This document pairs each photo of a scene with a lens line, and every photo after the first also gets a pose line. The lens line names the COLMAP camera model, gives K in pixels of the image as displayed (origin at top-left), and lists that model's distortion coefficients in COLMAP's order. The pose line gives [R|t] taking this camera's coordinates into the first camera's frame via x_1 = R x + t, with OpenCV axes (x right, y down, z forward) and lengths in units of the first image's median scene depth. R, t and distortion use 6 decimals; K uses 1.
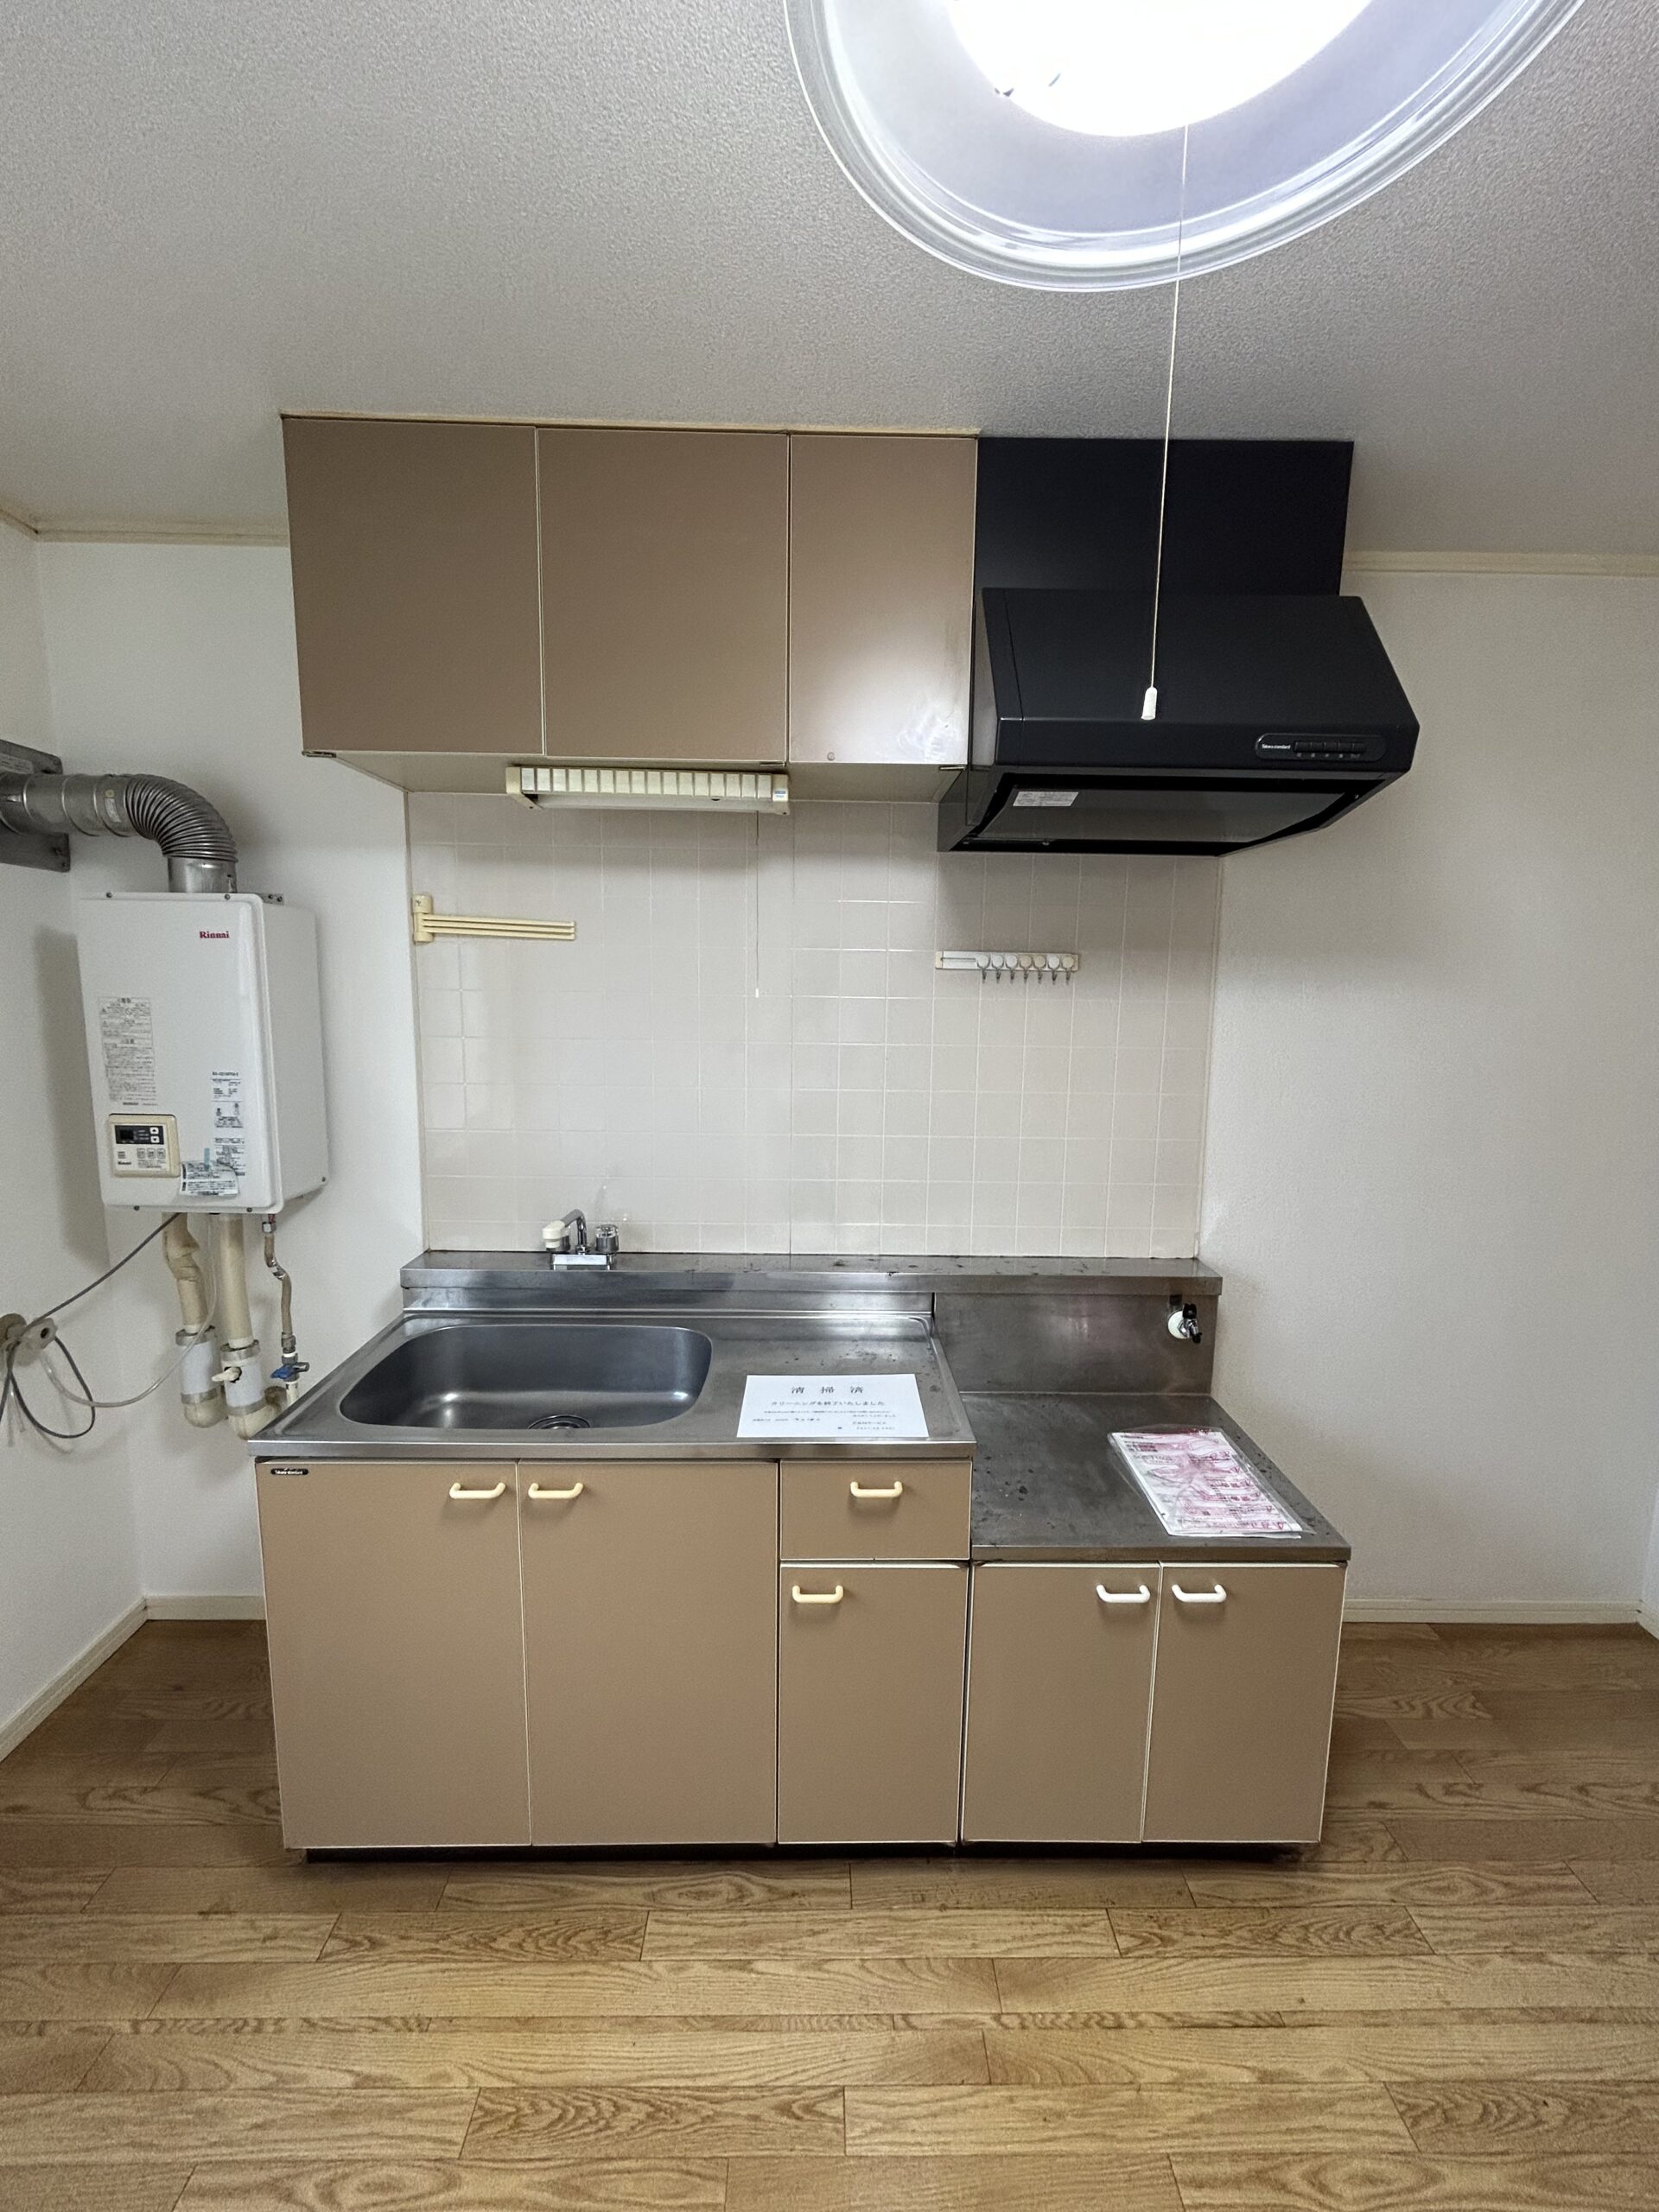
lens RADIAL K [[894.1, 0, 829.5], [0, 894.1, 1106.0], [0, 0, 1]] dist [0.000021, -0.000247]
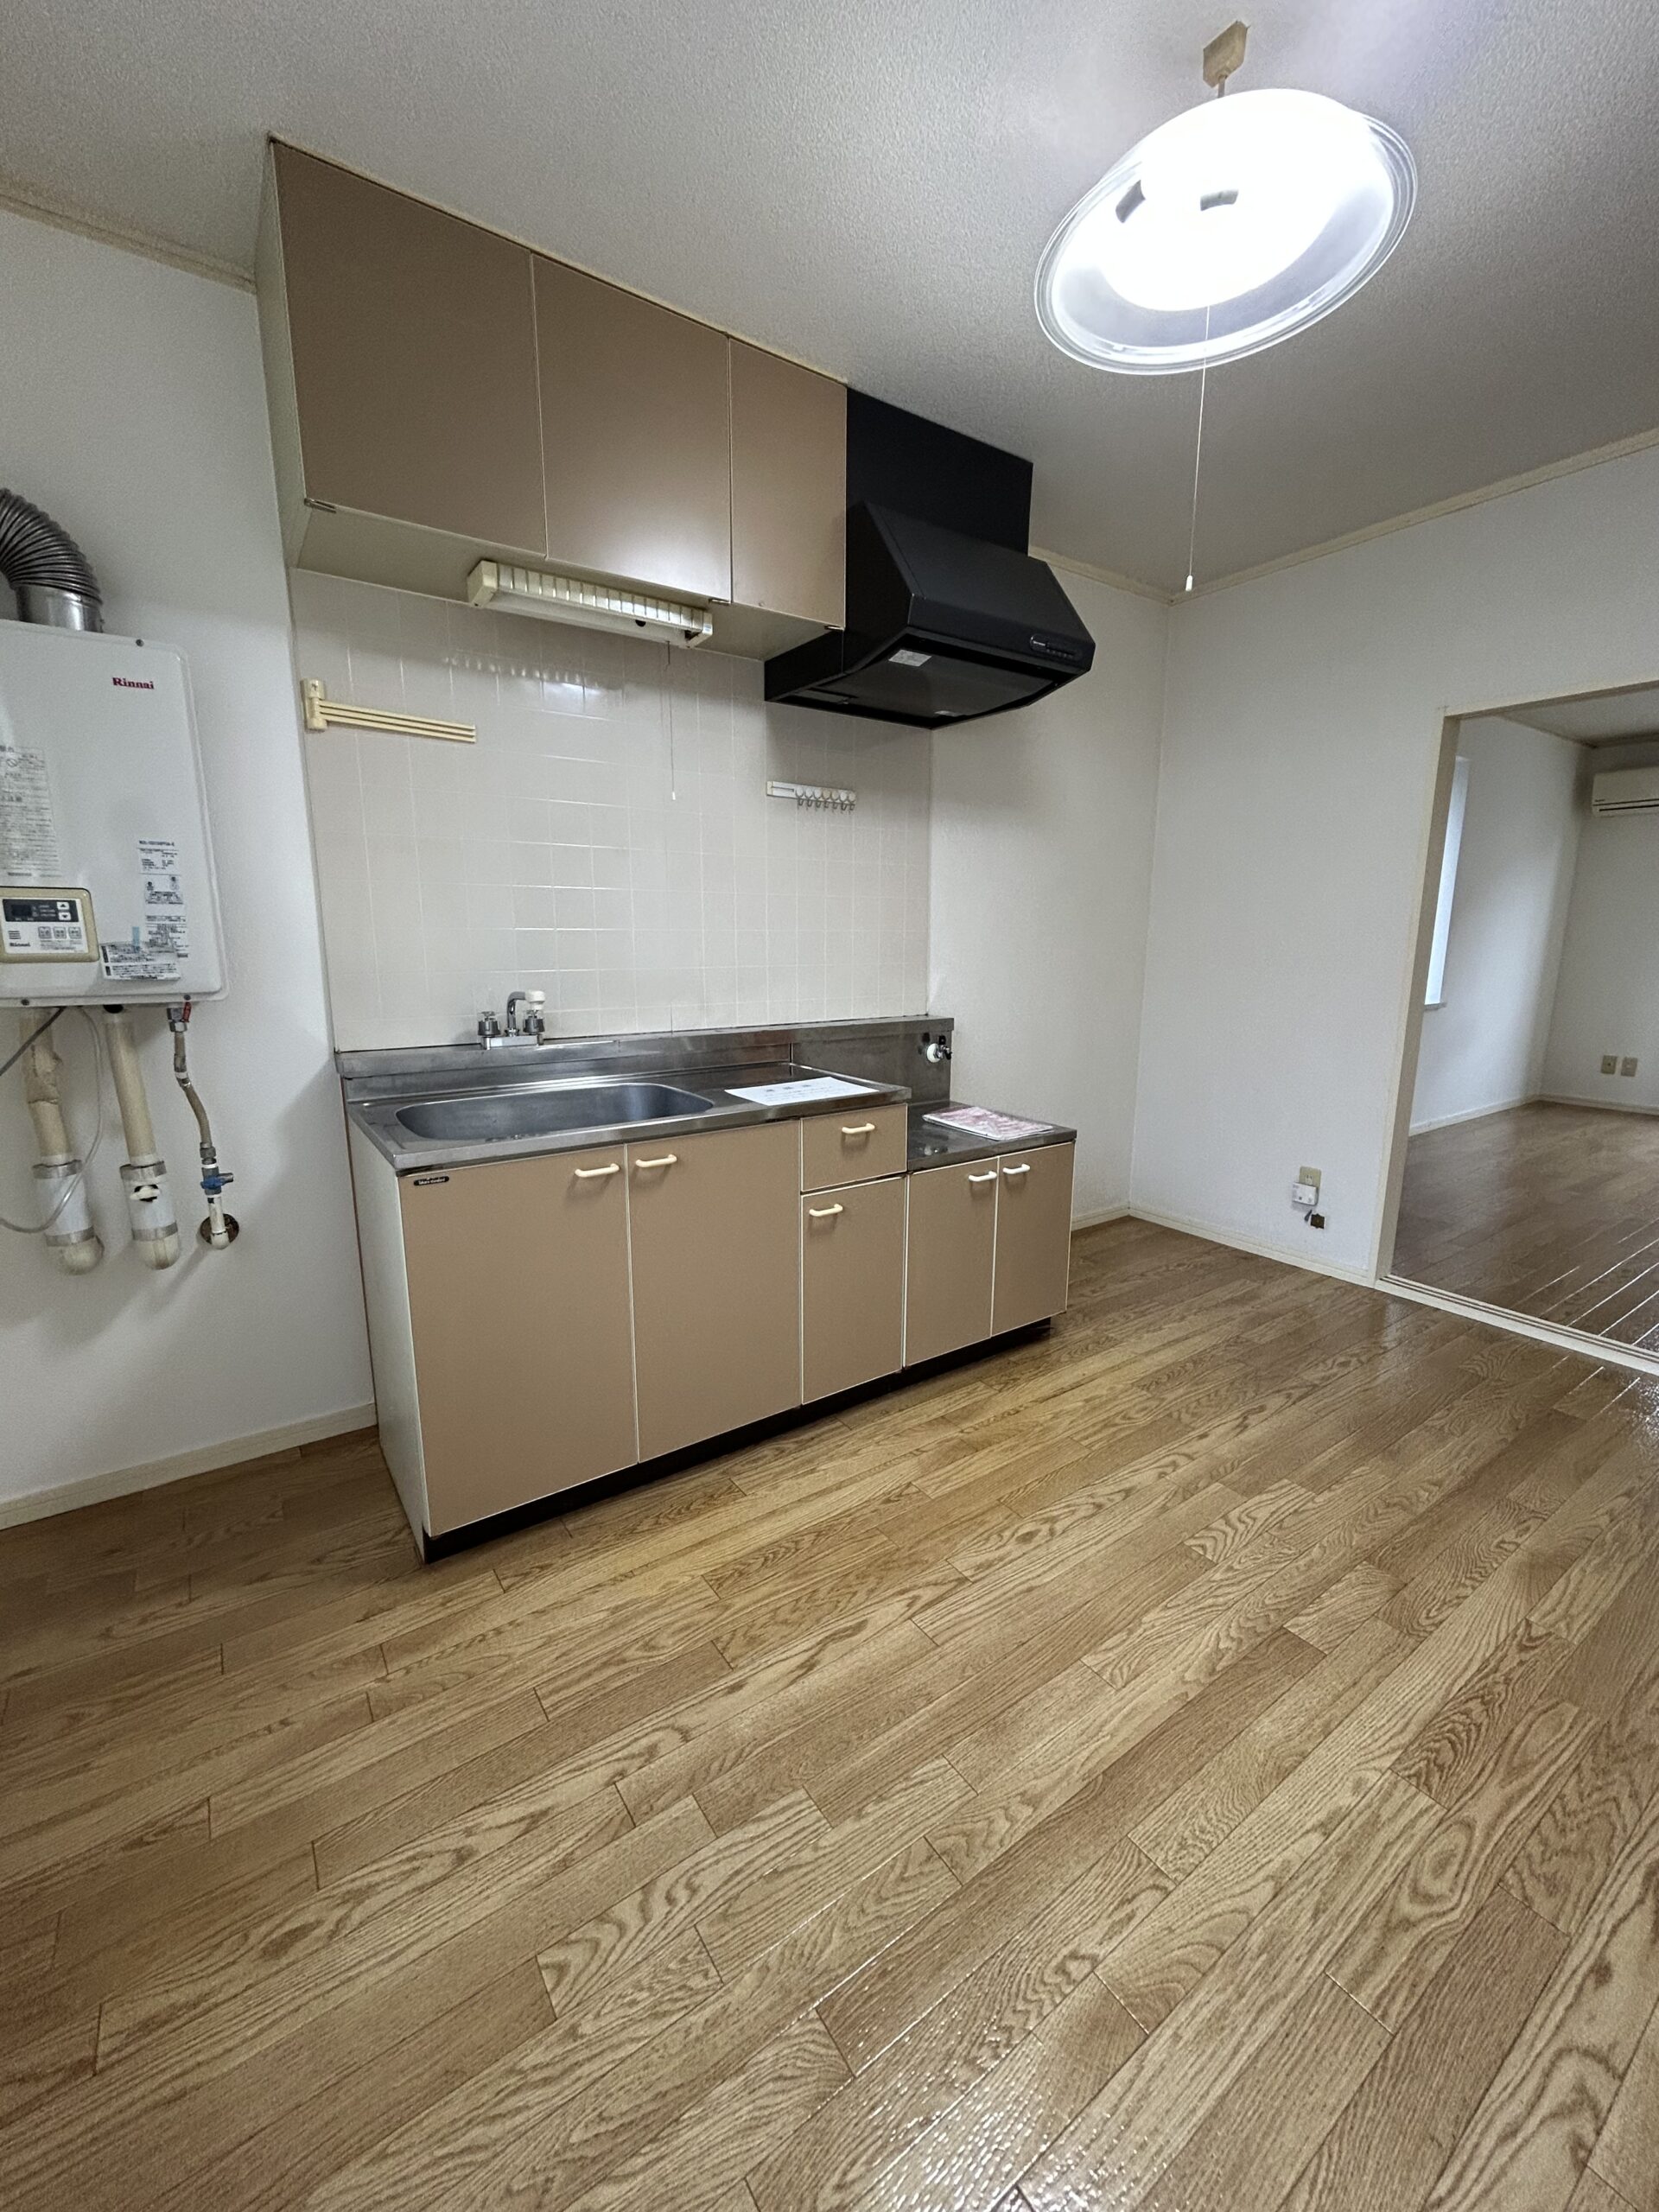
lens RADIAL K [[894.1, 0, 829.5], [0, 894.1, 1106.0], [0, 0, 1]] dist [0.000021, -0.000247]
pose [[0.829251, -0.118591, 0.546149, -0.635025], [0.085809, 0.992657, 0.085257, 0.213205], [-0.552250, -0.023835, 0.833338, -0.155307]]
